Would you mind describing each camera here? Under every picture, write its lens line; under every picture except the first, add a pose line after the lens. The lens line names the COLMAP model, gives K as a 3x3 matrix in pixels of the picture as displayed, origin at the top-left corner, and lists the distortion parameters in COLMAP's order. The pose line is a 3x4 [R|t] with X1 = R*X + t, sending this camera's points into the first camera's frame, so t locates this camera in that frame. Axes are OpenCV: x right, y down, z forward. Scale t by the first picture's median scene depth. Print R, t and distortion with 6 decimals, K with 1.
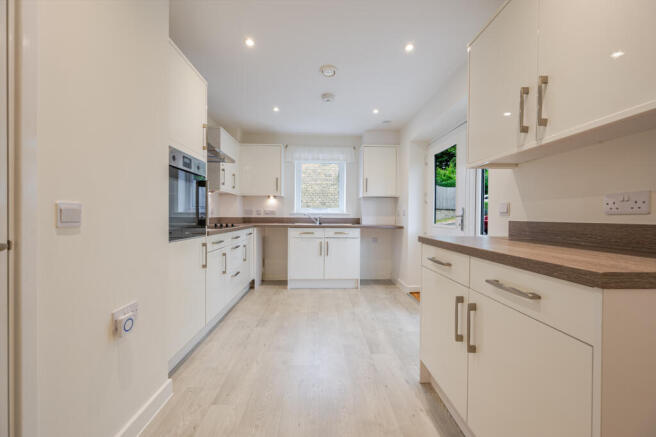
lens RADIAL K [[255.8, 0, 328.0], [0, 255.8, 218.5], [0, 0, 1]] dist [-0.000443, -0.000236]
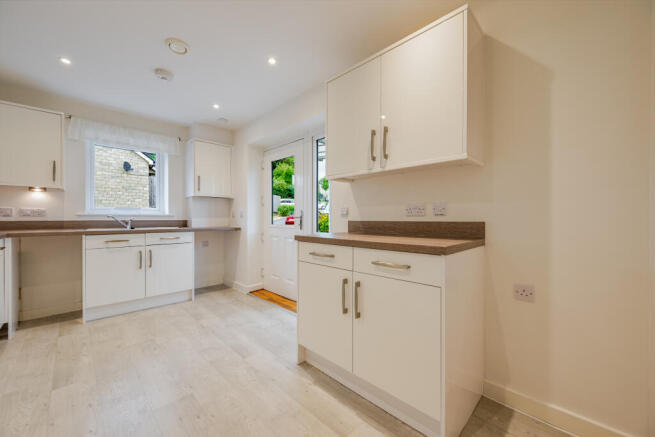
lens RADIAL K [[256.1, 0, 327.5], [0, 256.1, 218.5], [0, 0, 1]] dist [0.000821, -0.000019]
pose [[0.735375, -0.007859, 0.677614, -0.137801], [0.011448, 0.999934, -0.000827, -0.001281], [-0.677563, 0.008366, 0.735417, 0.030626]]
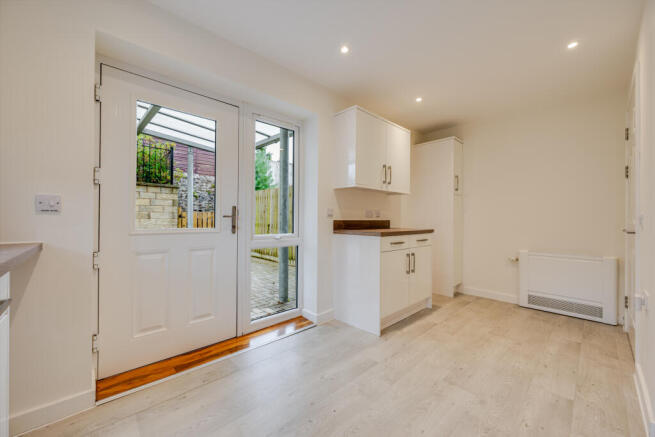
lens RADIAL K [[255.5, 0, 327.5], [0, 255.5, 218.5], [0, 0, 1]] dist [-0.000443, -0.000236]
pose [[-0.660618, -0.007504, 0.750685, -0.222371], [-0.003702, 0.999970, 0.006738, -0.005378], [-0.750713, 0.001672, -0.660626, 0.959989]]
